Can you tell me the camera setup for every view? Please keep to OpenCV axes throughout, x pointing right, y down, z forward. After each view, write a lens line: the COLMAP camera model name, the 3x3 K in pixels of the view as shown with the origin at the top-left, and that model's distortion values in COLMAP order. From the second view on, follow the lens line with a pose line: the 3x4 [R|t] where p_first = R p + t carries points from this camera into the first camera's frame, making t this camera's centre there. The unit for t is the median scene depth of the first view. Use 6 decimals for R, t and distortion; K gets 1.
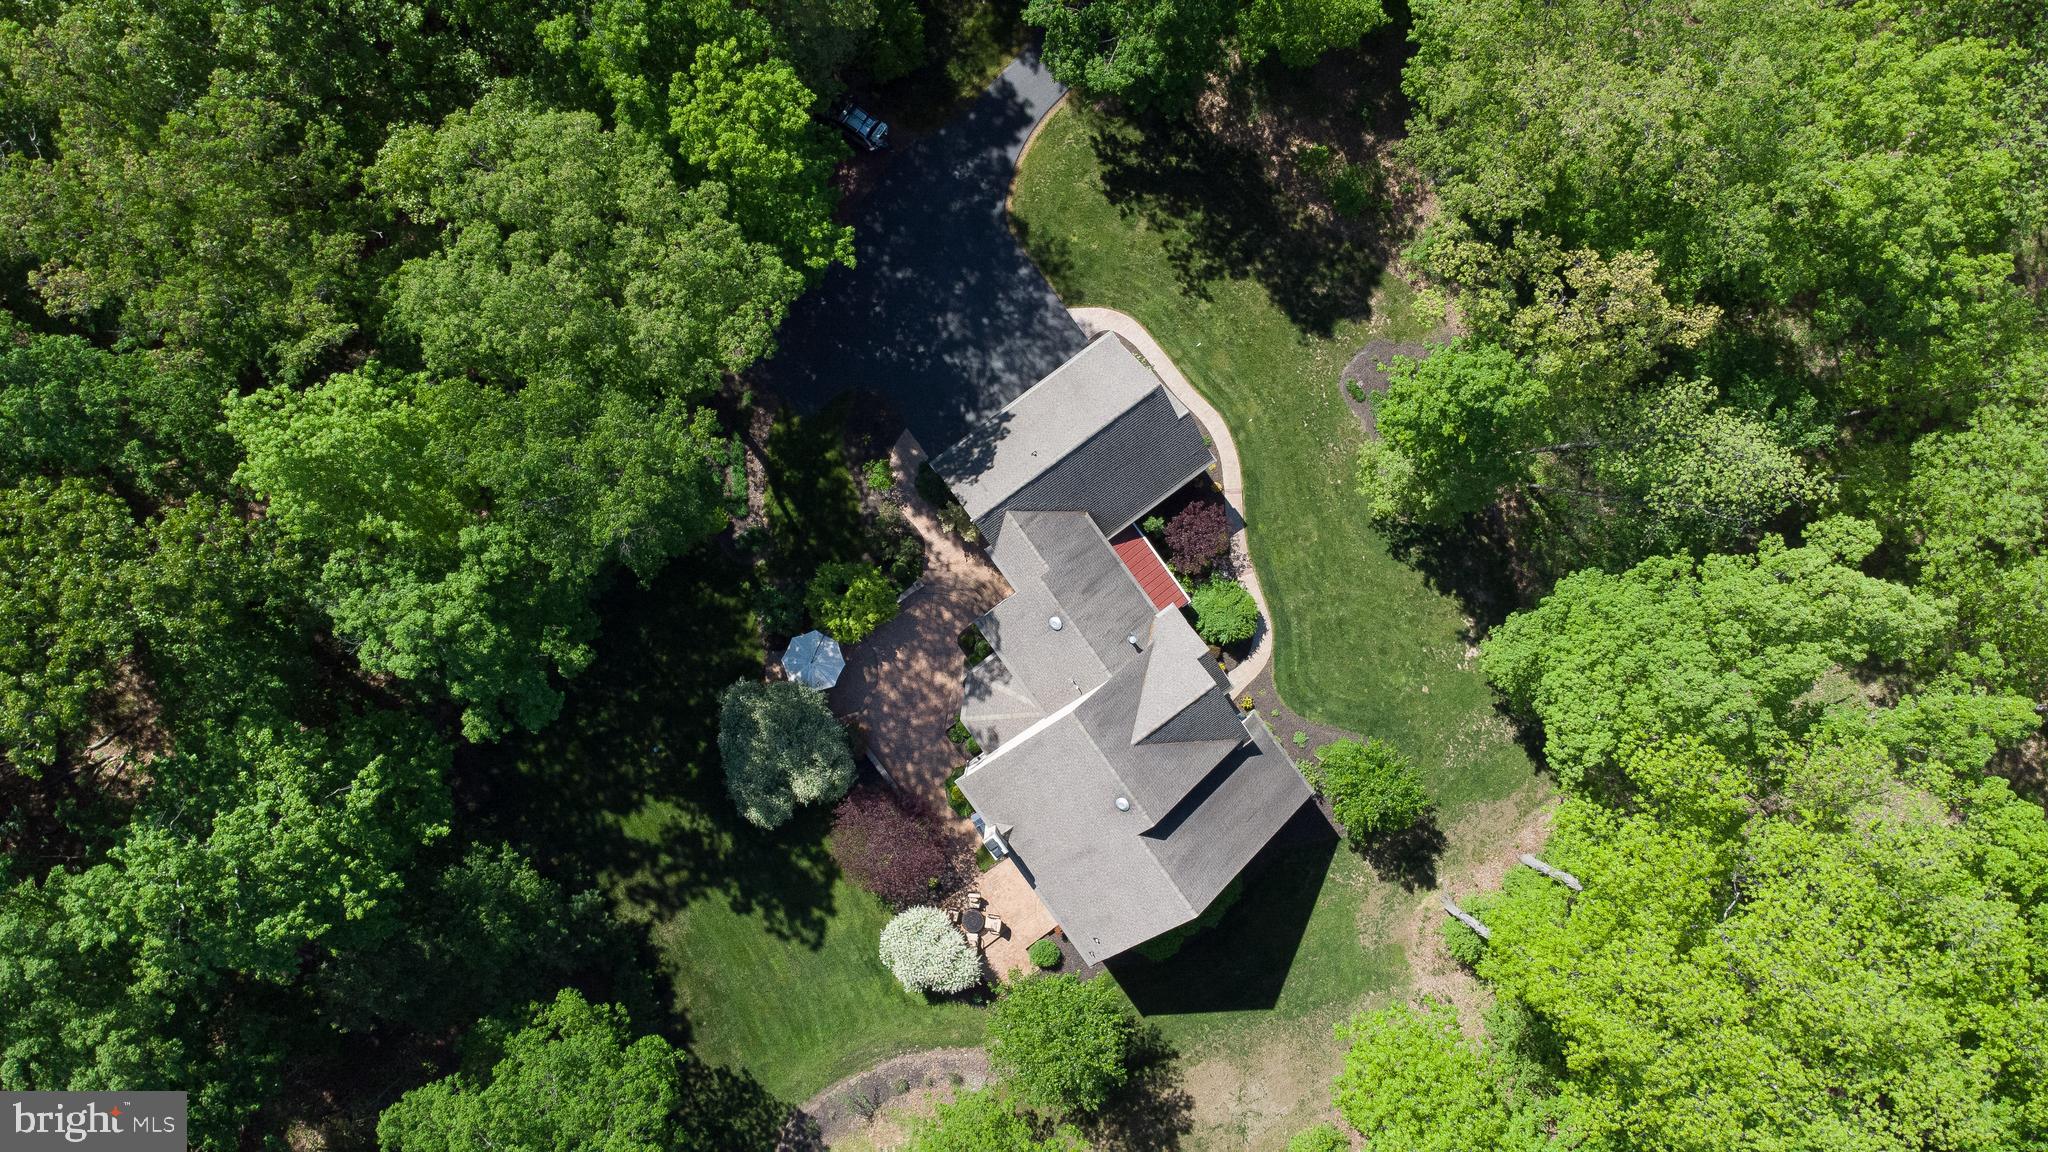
lens RADIAL K [[1456.5, 0, 1027.0], [0, 1456.5, 562.8], [0, 0, 1]] dist [0.031912, 0.002889]
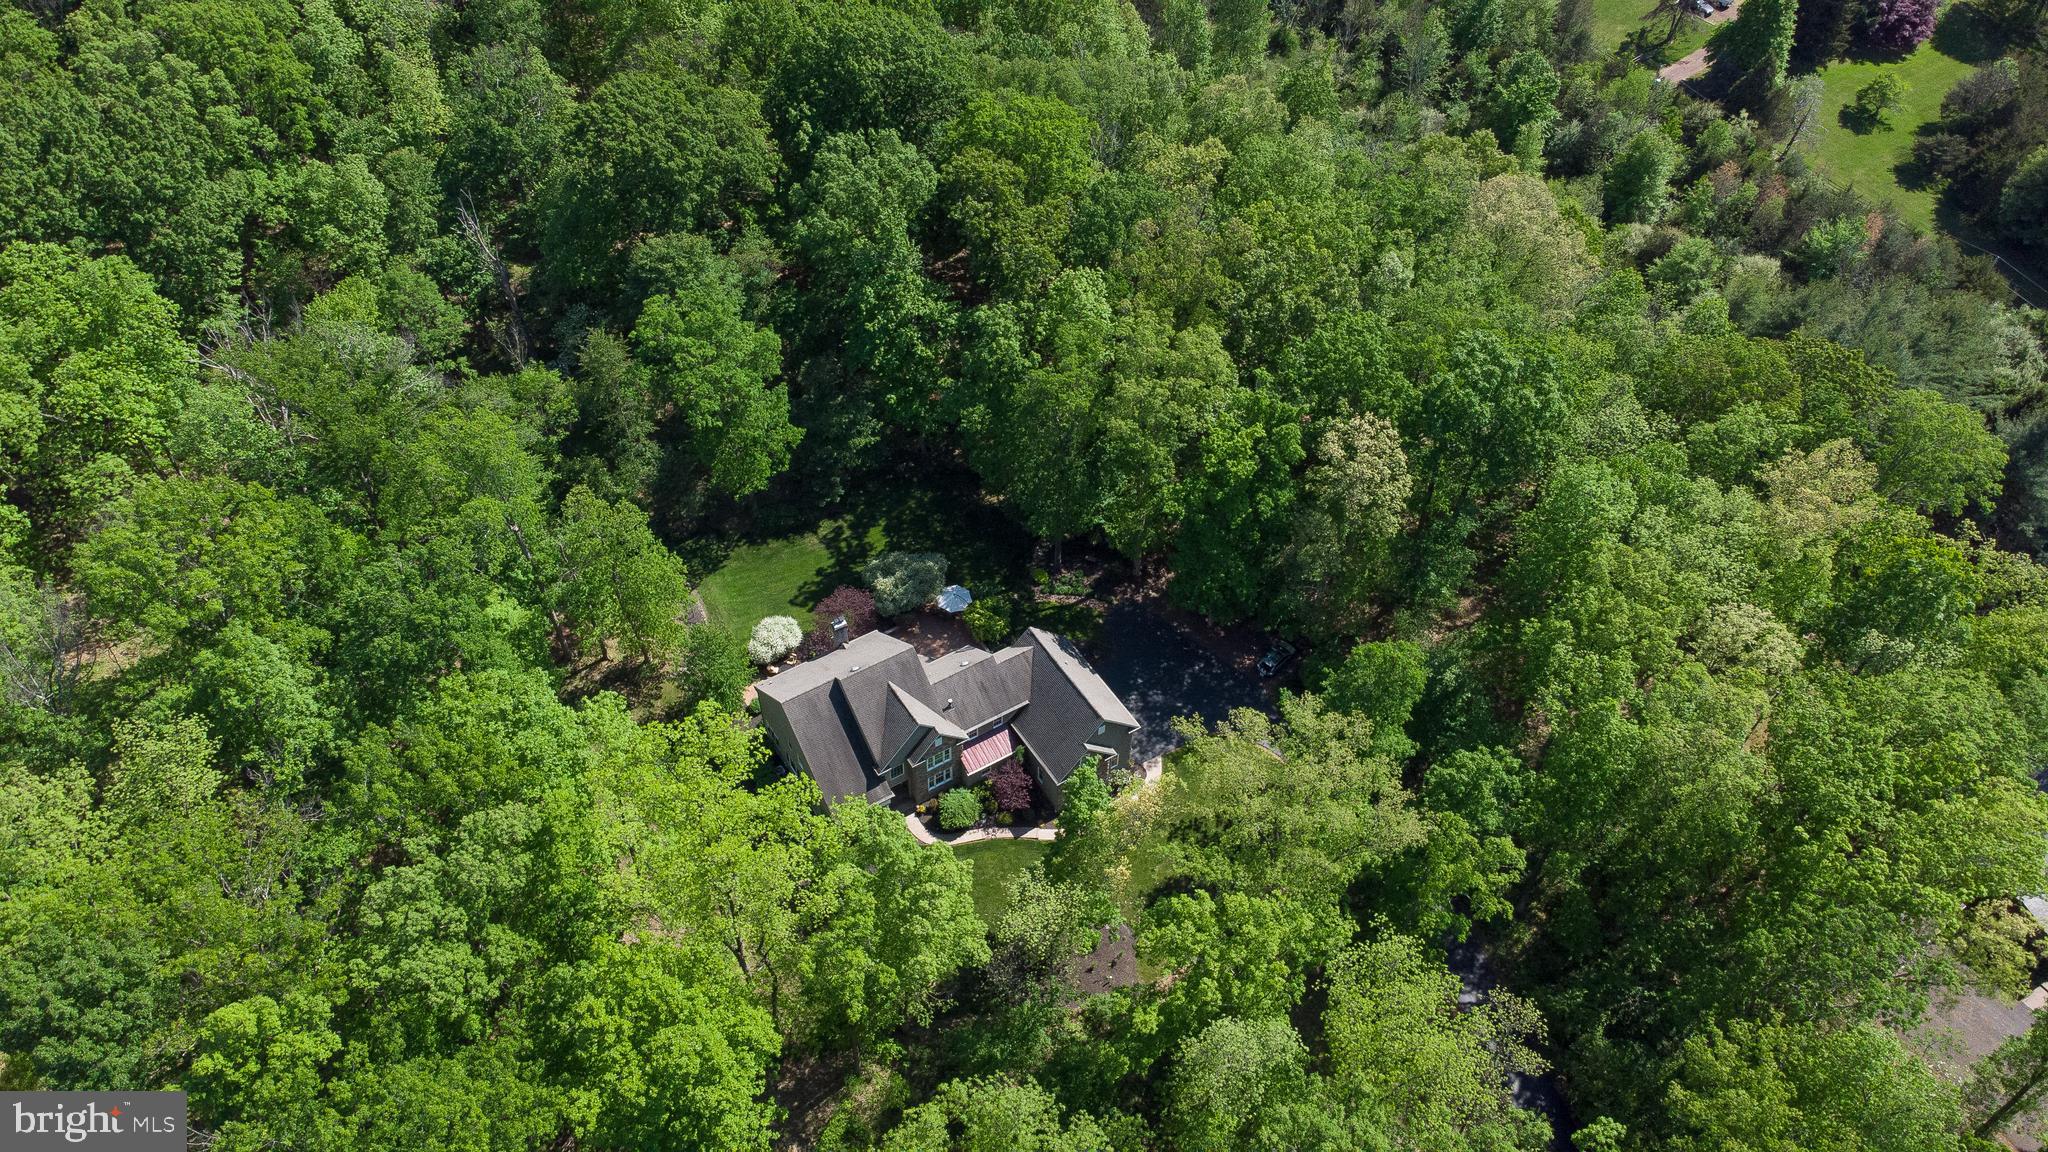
lens RADIAL K [[1398.3, 0, 1024.0], [0, 1398.3, 576.0], [0, 0, 1]] dist [-0.038263, 0.005567]
pose [[-0.074563, 0.763855, -0.641067, 0.944447], [-0.997149, -0.064556, 0.039058, -0.080866], [-0.011550, 0.642152, 0.766491, -0.288104]]
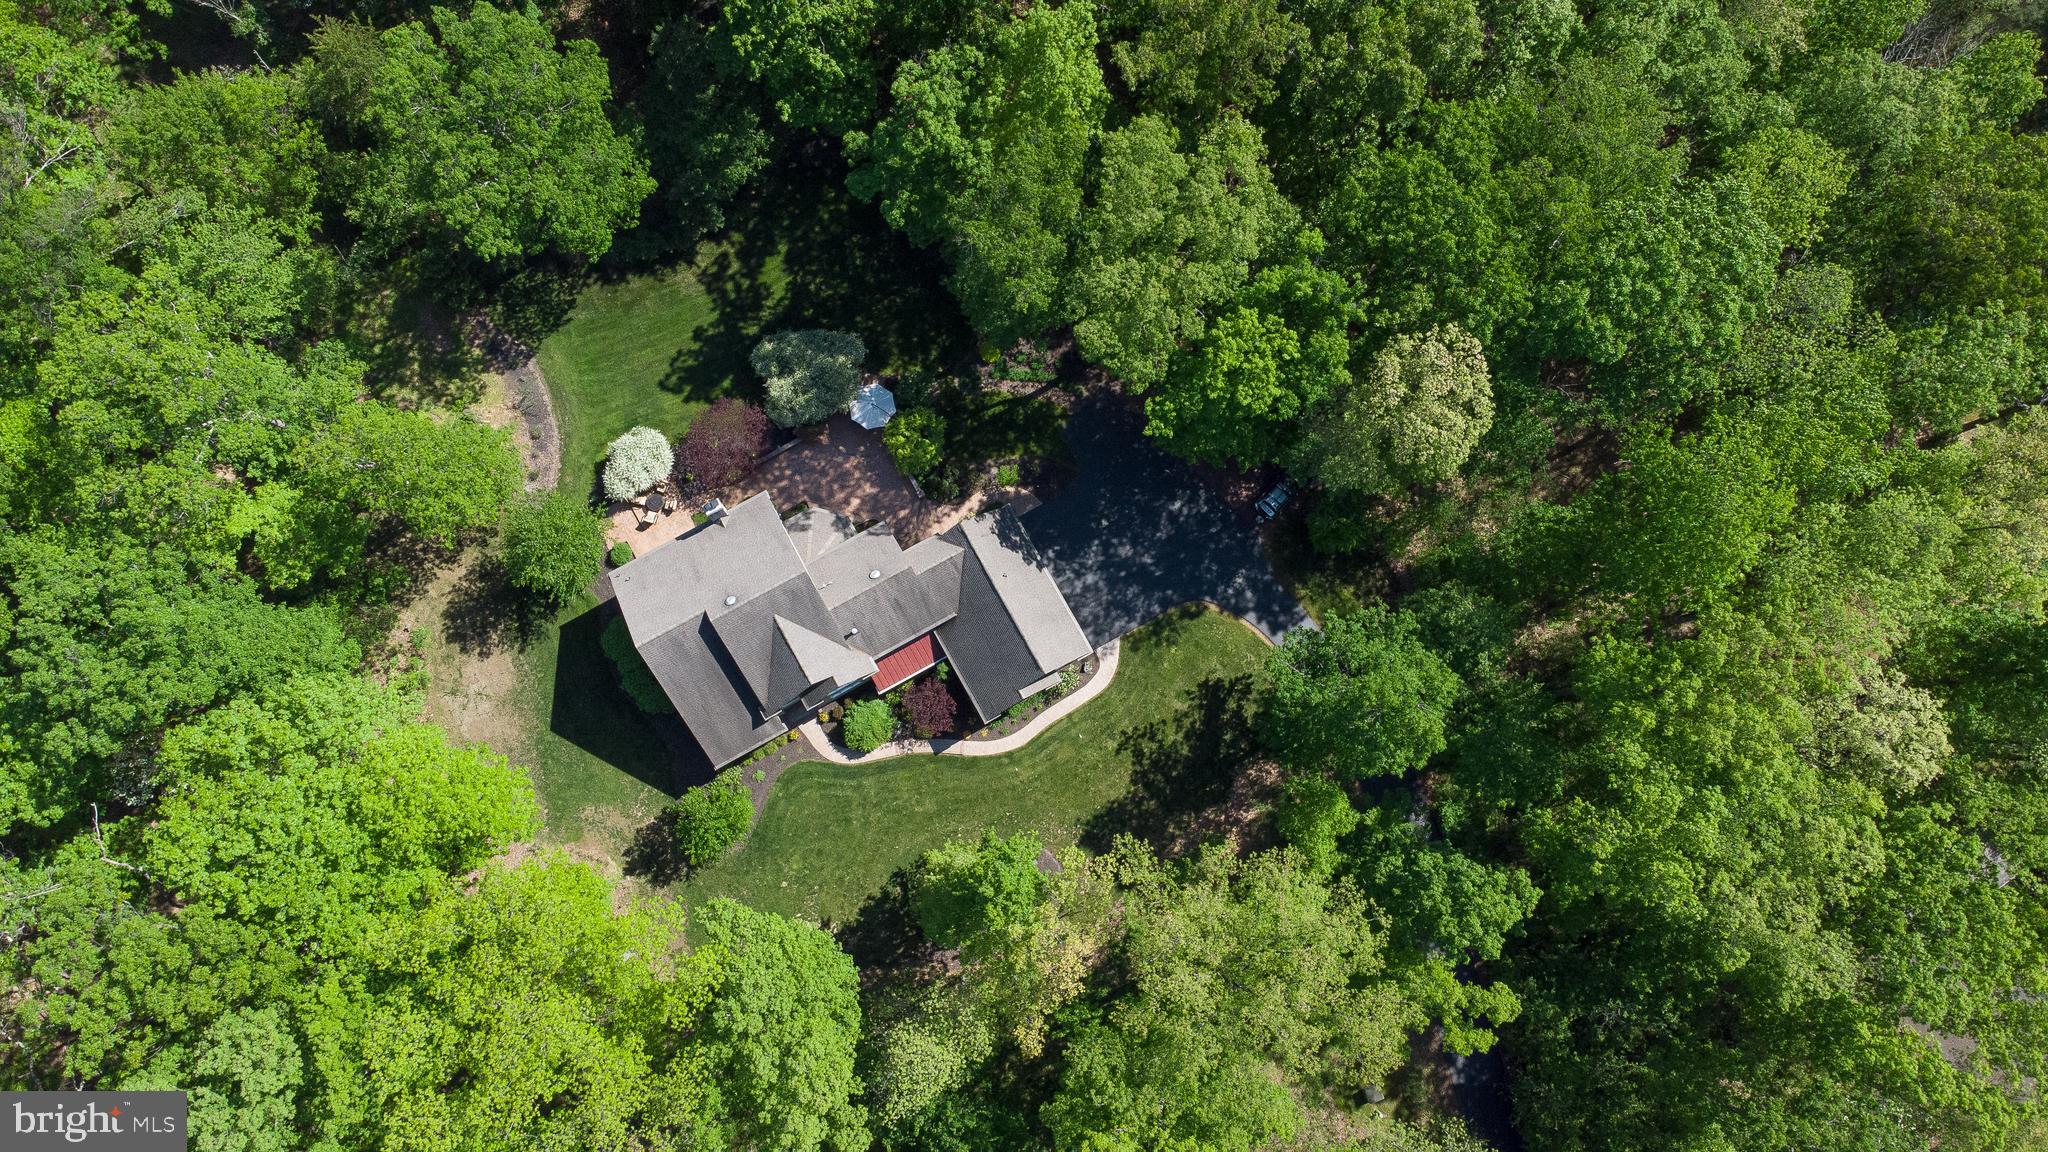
lens RADIAL K [[1465.2, 0, 1025.2], [0, 1465.2, 605.0], [0, 0, 1]] dist [0.006818, 0.001080]
pose [[-0.121837, 0.982999, -0.137363, 0.206795], [-0.991946, -0.125420, -0.017707, -0.071242], [-0.034634, 0.134100, 0.990362, -0.298985]]
